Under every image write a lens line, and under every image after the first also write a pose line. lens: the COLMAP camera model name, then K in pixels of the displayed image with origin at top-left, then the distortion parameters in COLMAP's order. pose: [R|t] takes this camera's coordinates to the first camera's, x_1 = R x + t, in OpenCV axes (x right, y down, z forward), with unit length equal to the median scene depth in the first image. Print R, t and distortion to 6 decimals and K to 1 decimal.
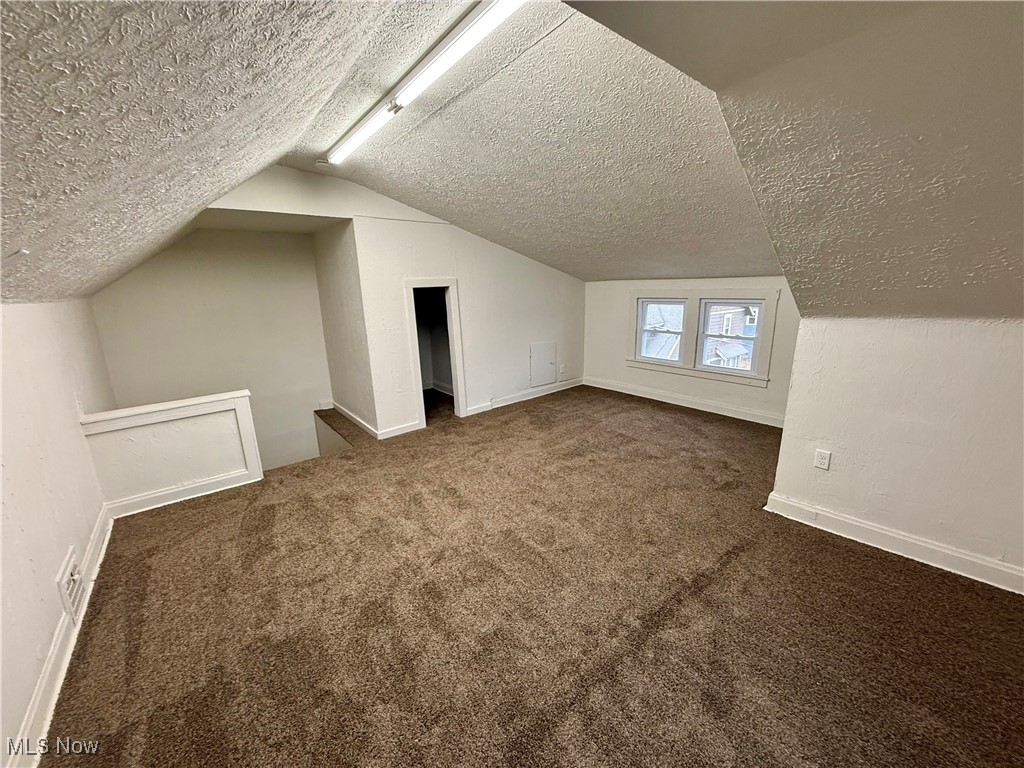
lens RADIAL K [[407.5, 0, 508.0], [0, 407.5, 385.4], [0, 0, 1]] dist [0.000091, -0.000103]
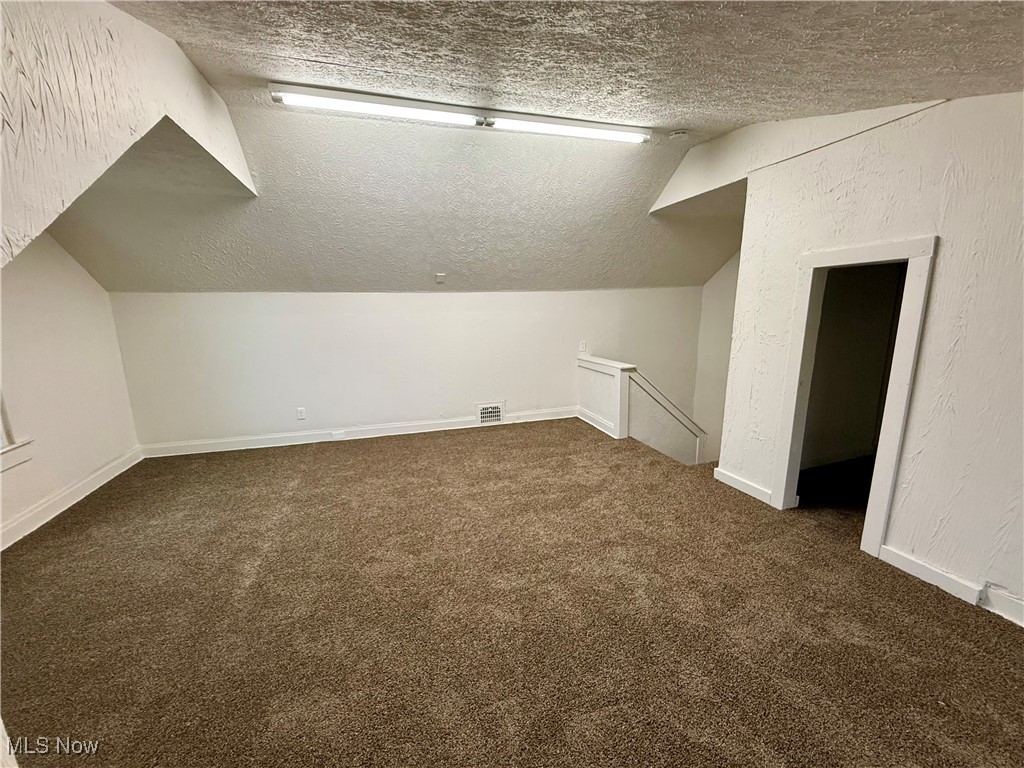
lens RADIAL K [[407.5, 0, 508.0], [0, 407.5, 385.4], [0, 0, 1]] dist [0.000091, -0.000103]
pose [[-0.378663, 0.214540, -0.900326, 0.490635], [-0.185373, 0.935472, 0.300880, -0.189784], [0.906781, 0.280828, -0.314458, 0.888952]]
